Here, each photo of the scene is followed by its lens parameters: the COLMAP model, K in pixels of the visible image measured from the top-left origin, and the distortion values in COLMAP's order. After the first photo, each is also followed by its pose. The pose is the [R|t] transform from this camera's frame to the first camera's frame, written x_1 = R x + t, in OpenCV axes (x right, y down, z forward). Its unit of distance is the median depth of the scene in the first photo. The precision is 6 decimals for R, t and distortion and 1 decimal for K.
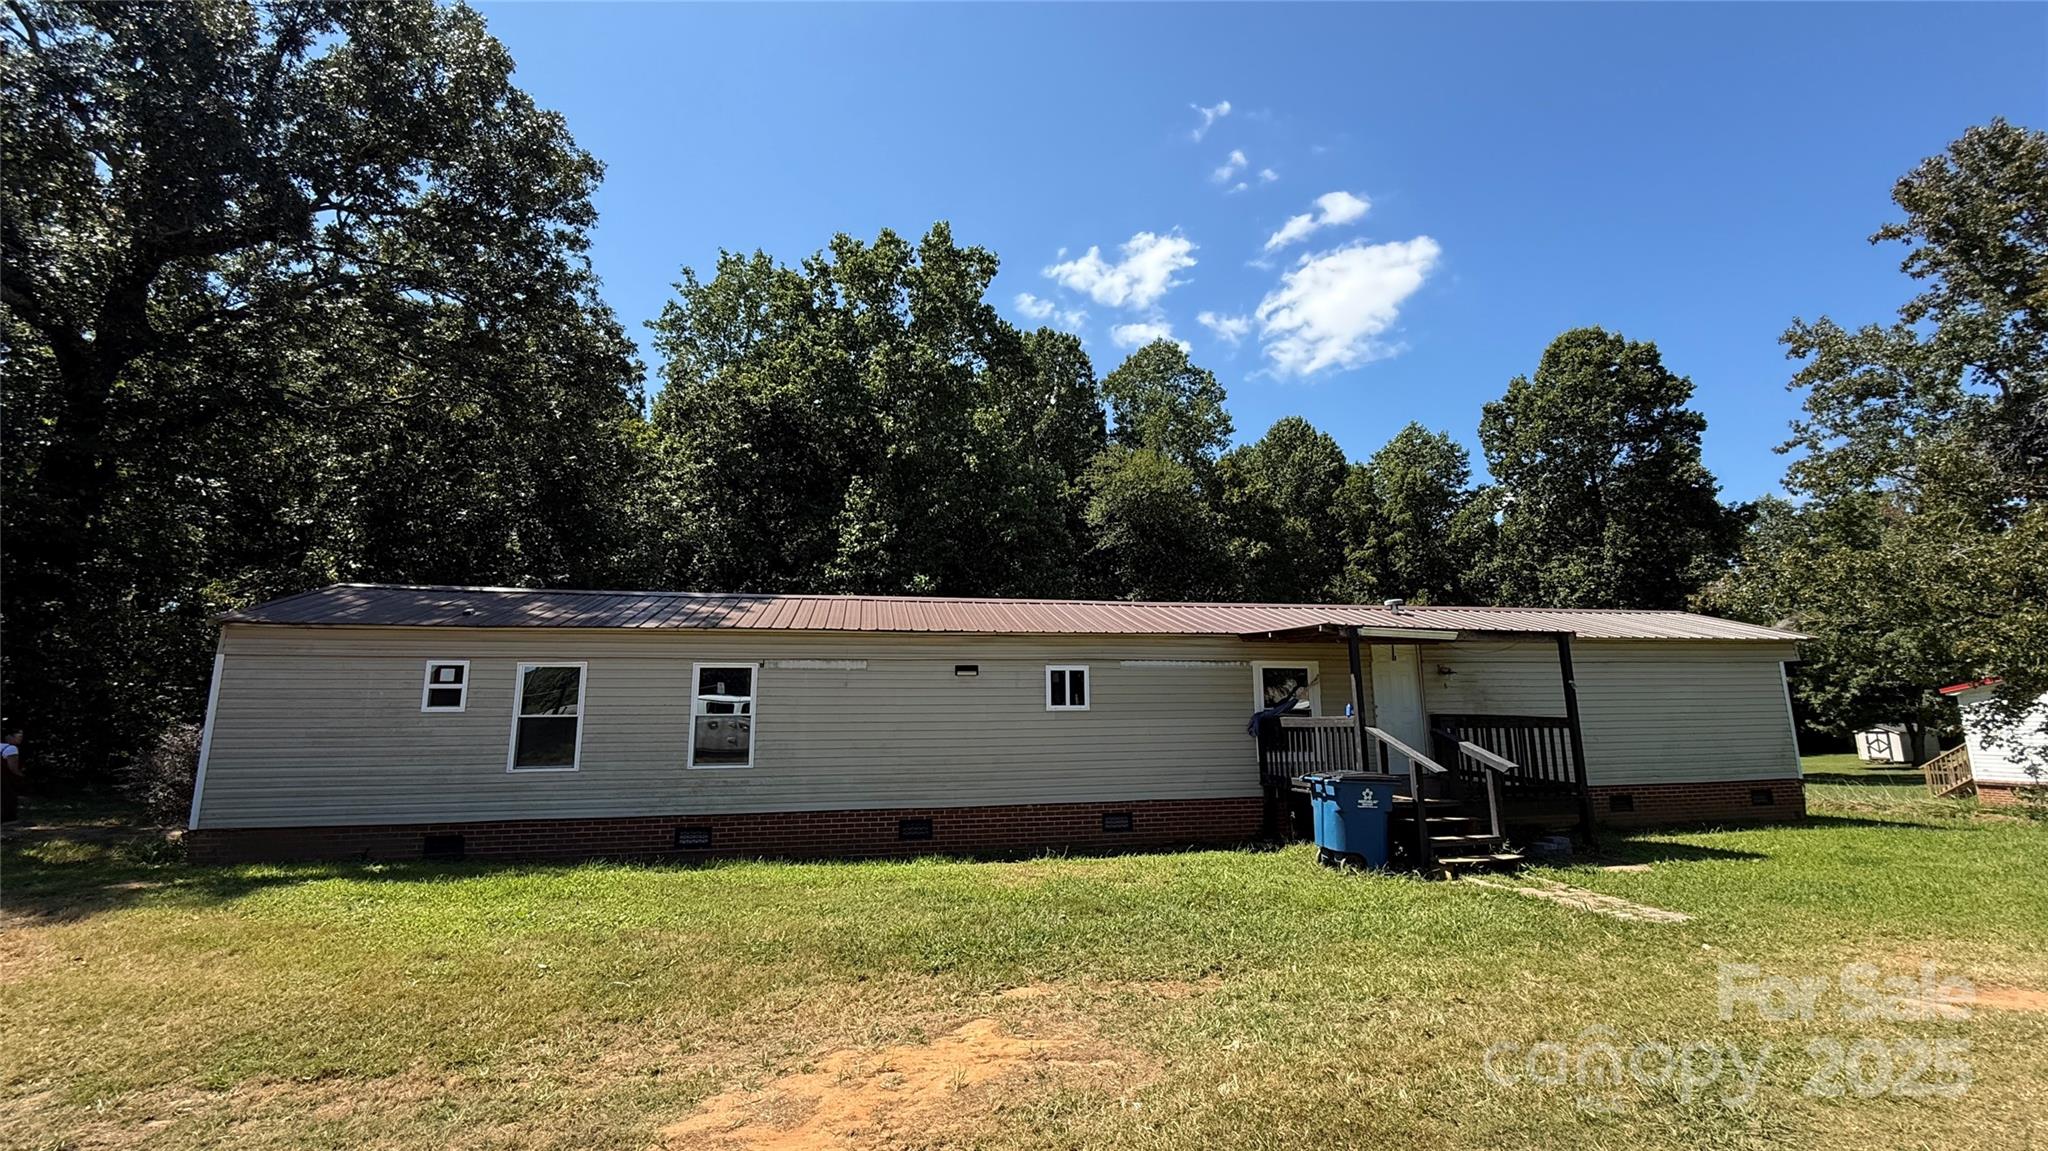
lens RADIAL K [[815.1, 0, 1028.9], [0, 815.1, 574.3], [0, 0, 1]] dist [-0.001350, 0.000101]
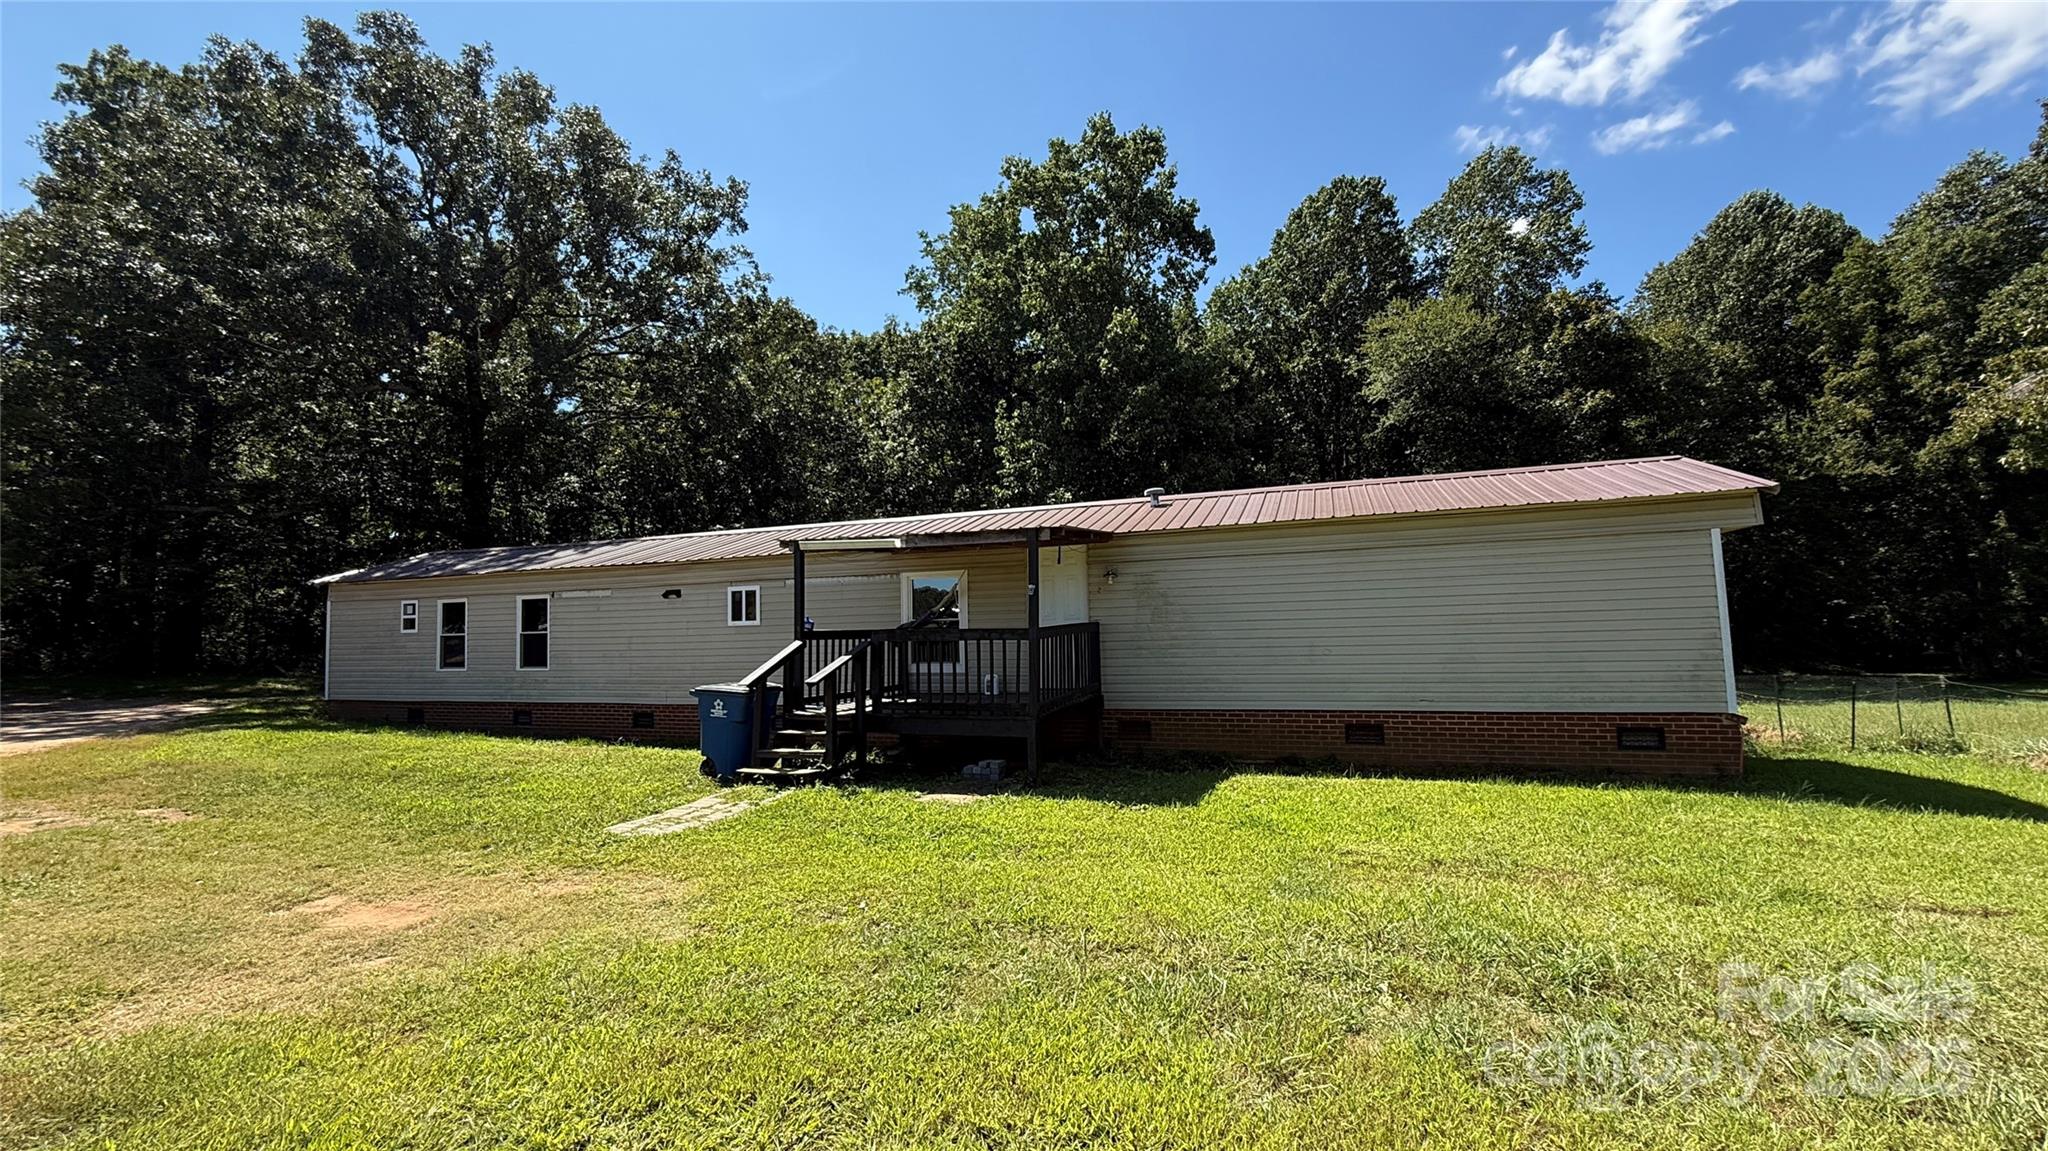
lens RADIAL K [[816.8, 0, 1033.1], [0, 816.8, 568.5], [0, 0, 1]] dist [-0.022163, -0.000202]
pose [[0.852563, -0.049506, -0.520275, 0.869949], [0.105980, 0.991197, 0.079352, 0.036411], [0.511767, -0.122792, 0.850304, 0.222663]]
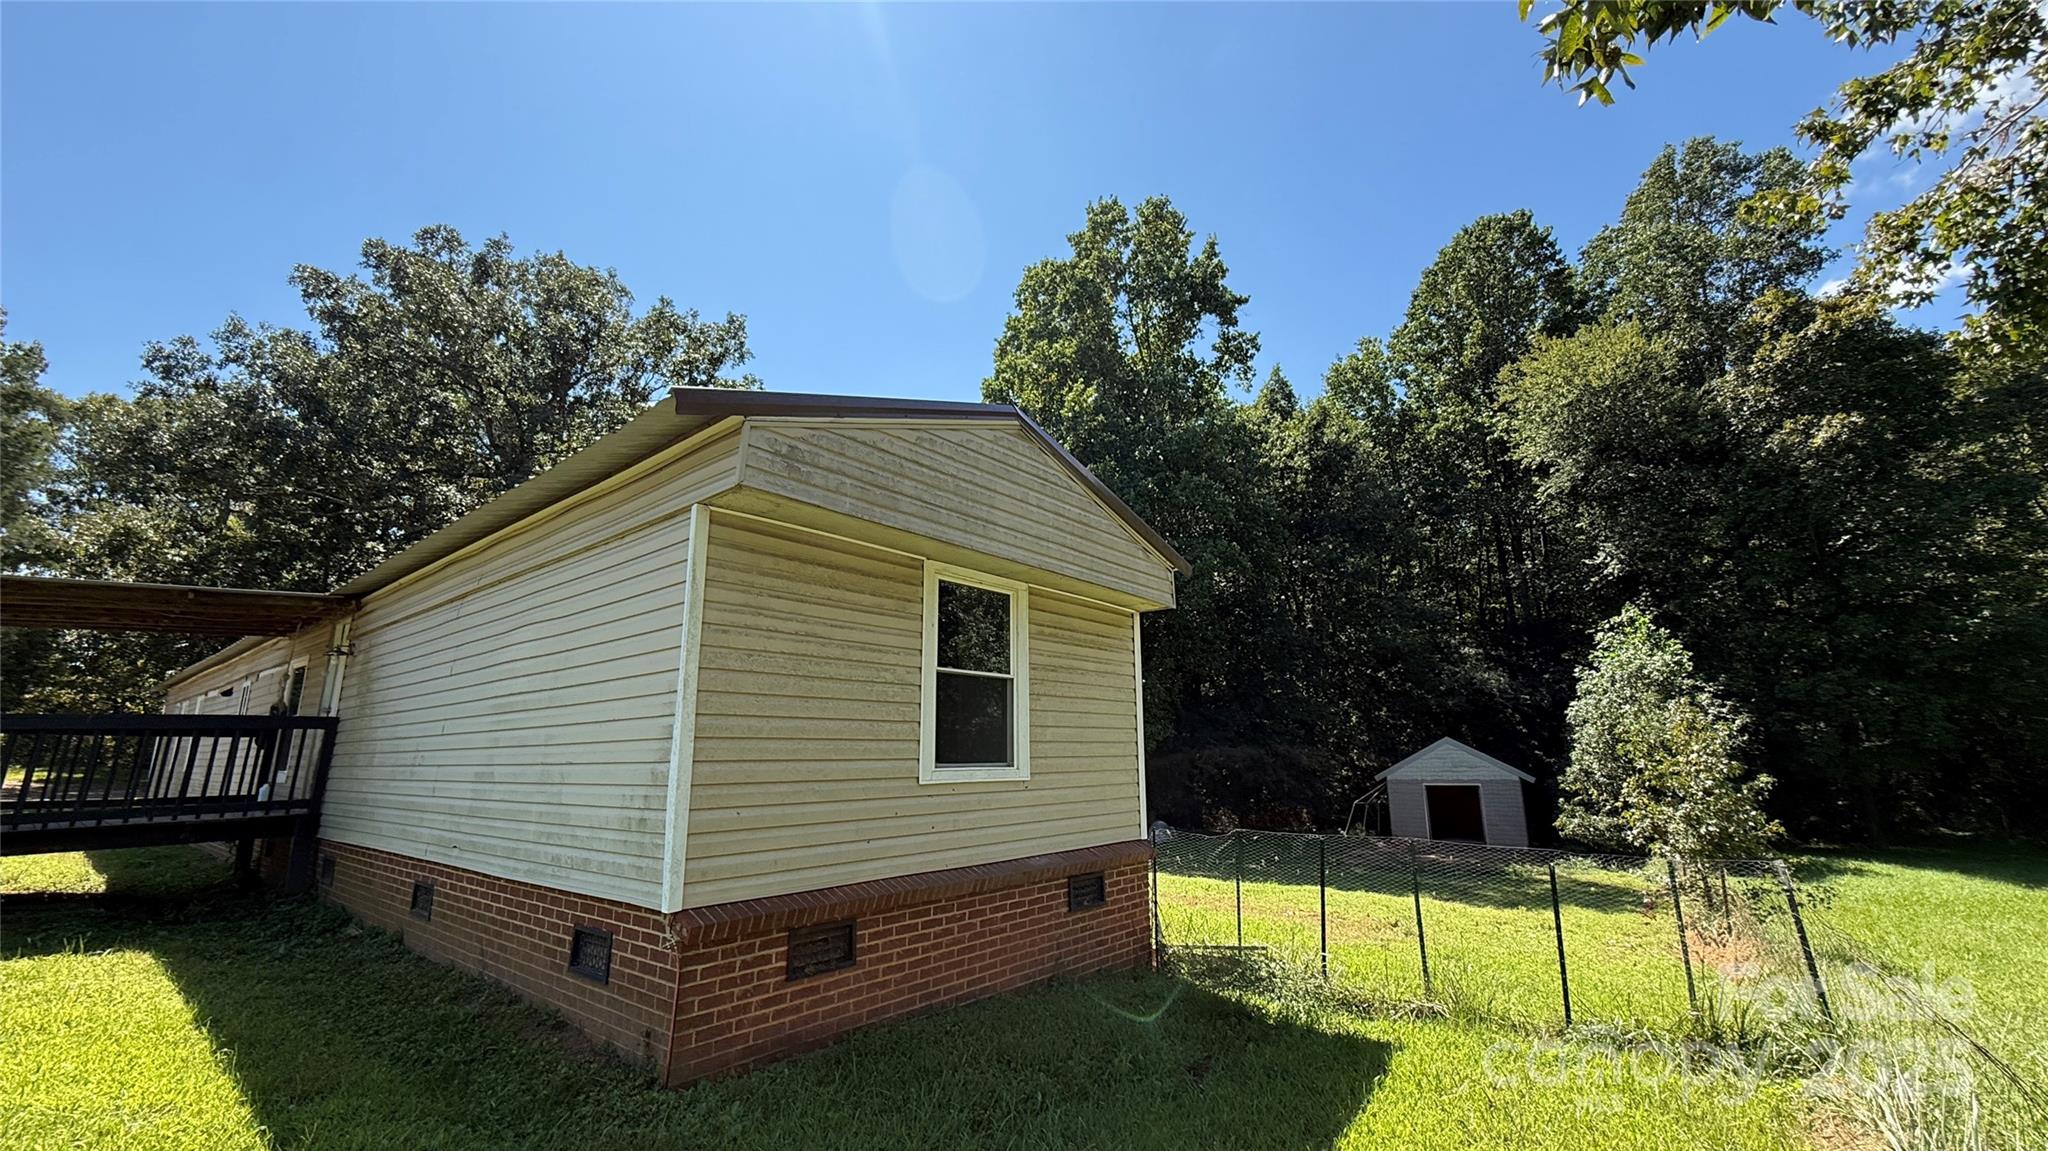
lens RADIAL K [[815.1, 0, 1028.9], [0, 815.1, 574.3], [0, 0, 1]] dist [-0.001350, 0.000101]
pose [[0.645402, -0.167264, -0.745305, 1.314777], [0.137379, 0.985238, -0.102146, 0.192234], [0.751388, -0.036464, 0.658853, 0.920219]]
